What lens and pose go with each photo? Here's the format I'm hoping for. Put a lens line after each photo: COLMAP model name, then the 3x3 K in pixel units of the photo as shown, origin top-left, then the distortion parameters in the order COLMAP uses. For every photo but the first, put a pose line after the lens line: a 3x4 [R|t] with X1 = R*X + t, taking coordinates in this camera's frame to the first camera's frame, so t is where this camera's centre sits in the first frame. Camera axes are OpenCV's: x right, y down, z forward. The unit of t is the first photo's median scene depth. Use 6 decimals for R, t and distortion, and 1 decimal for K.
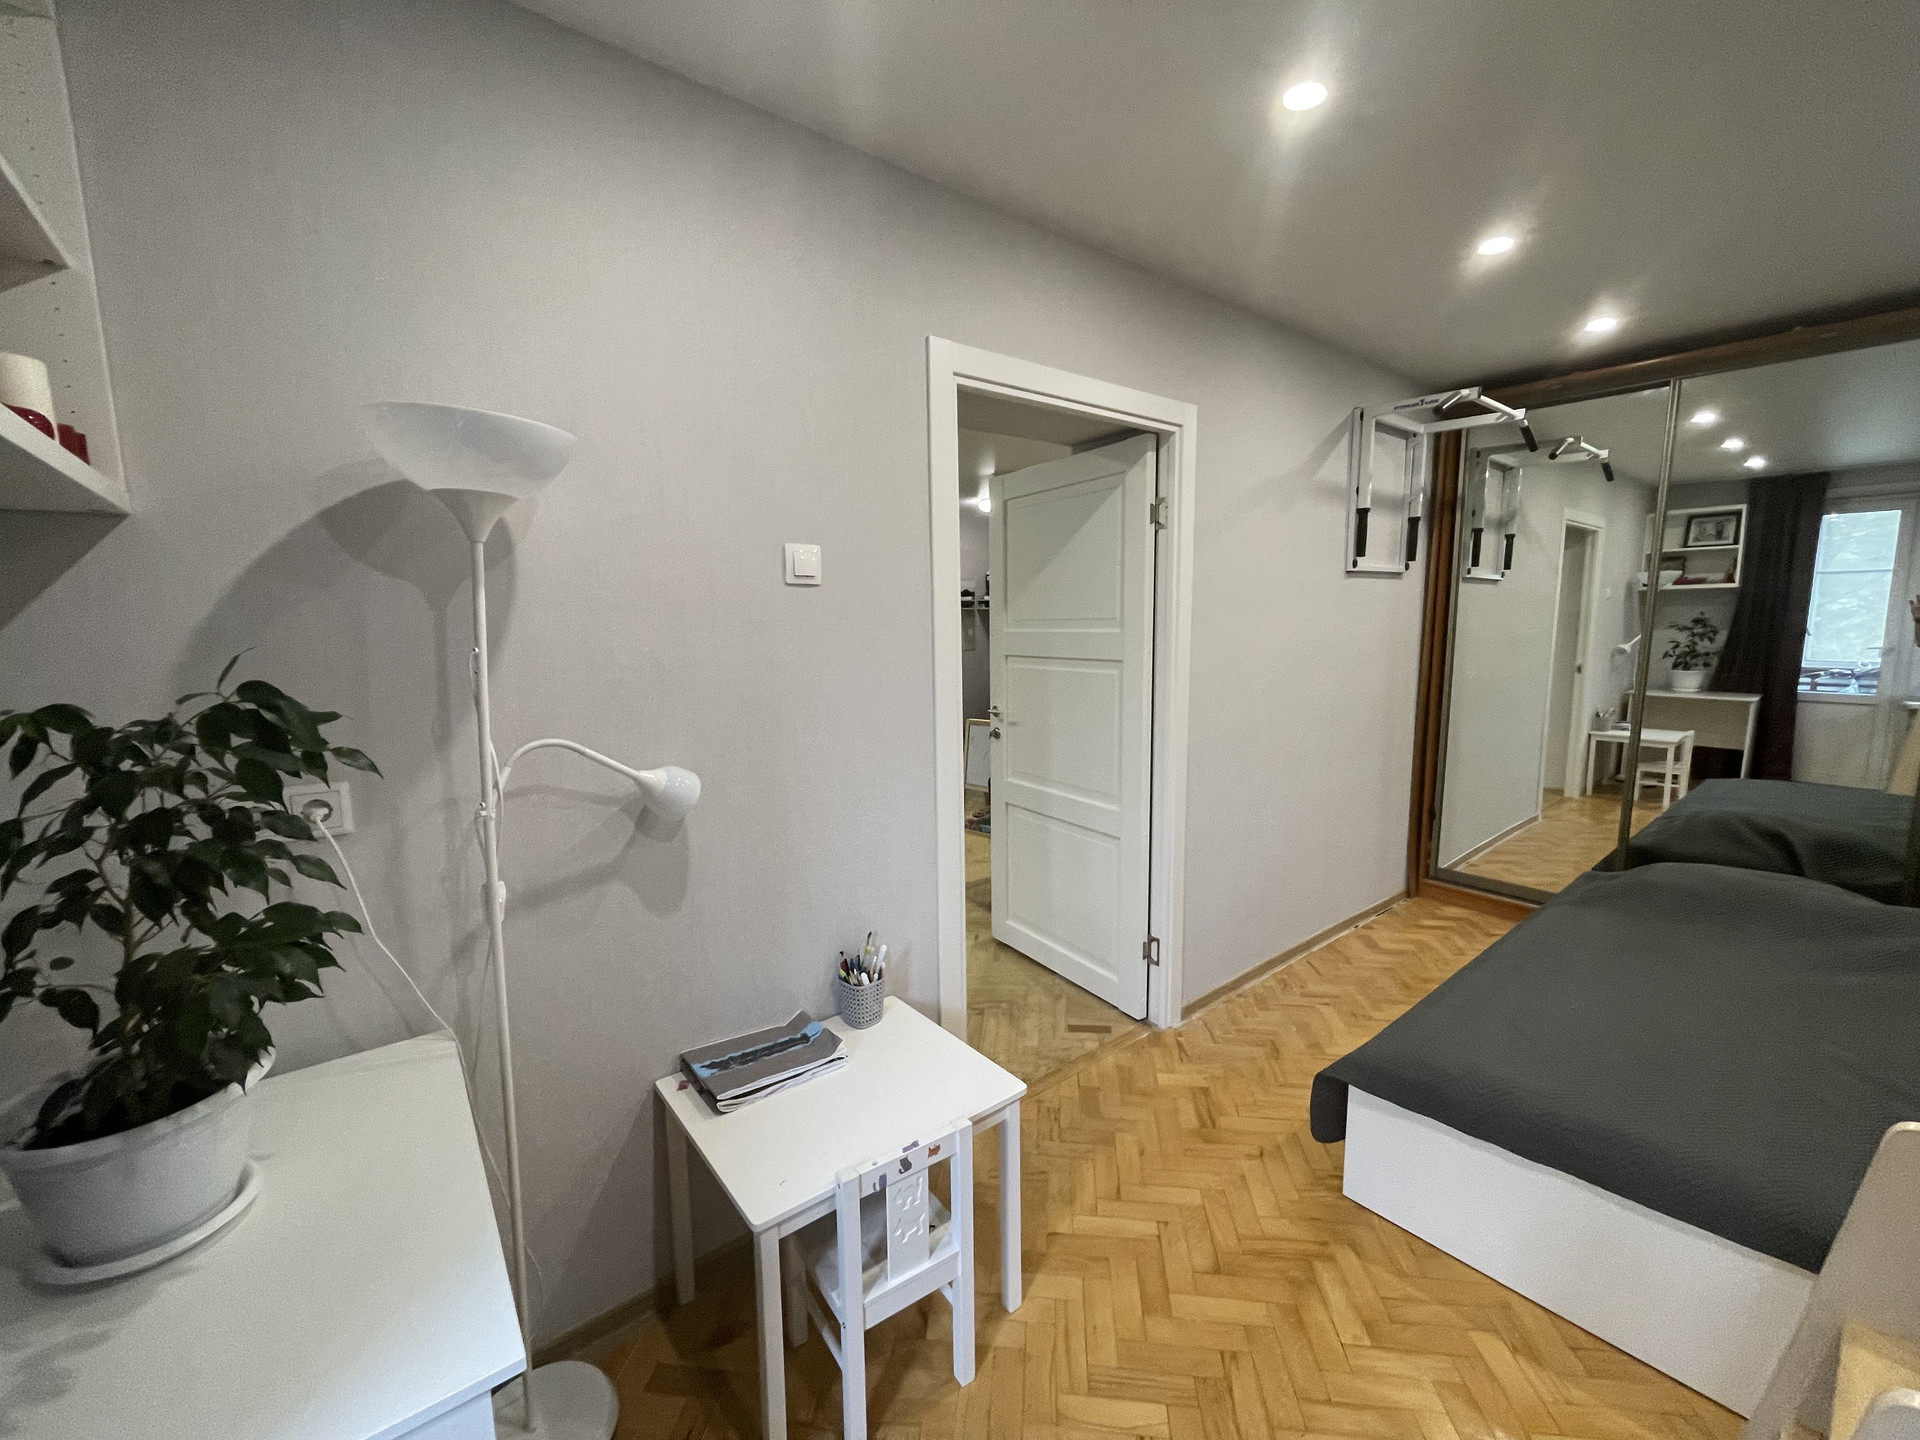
lens RADIAL K [[781.2, 0, 958.4], [0, 781.2, 718.4], [0, 0, 1]] dist [0.000007, -0.000674]
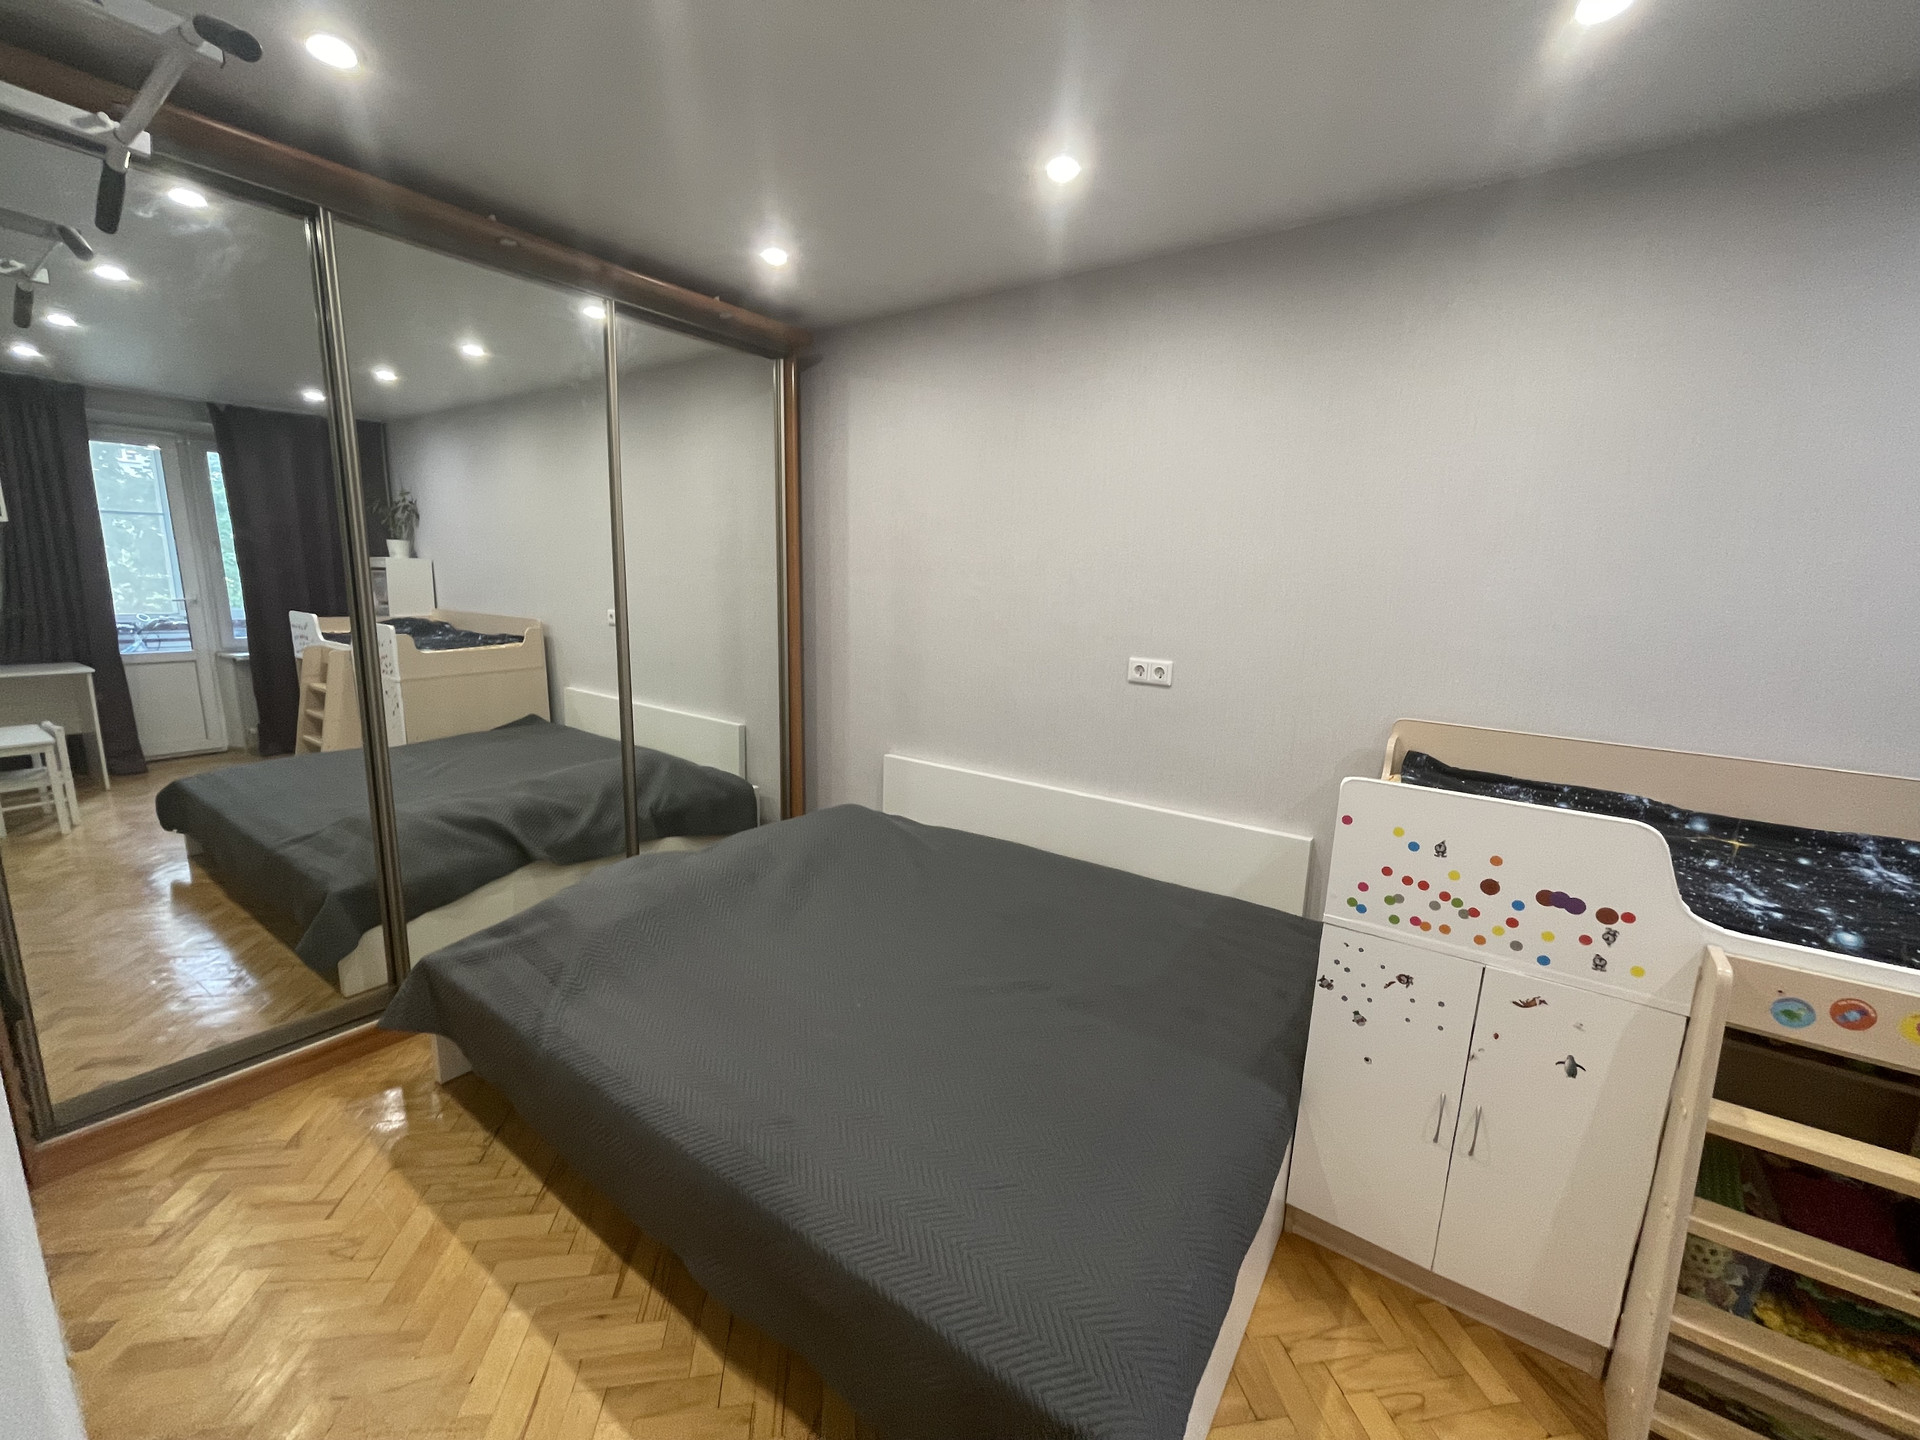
lens RADIAL K [[781.2, 0, 958.3], [0, 781.2, 715.8], [0, 0, 1]] dist [0.000007, -0.000674]
pose [[-0.270848, -0.165333, 0.948318, 0.027206], [0.096326, 0.975541, 0.197590, -0.048866], [-0.957790, 0.144865, -0.248298, 0.362979]]
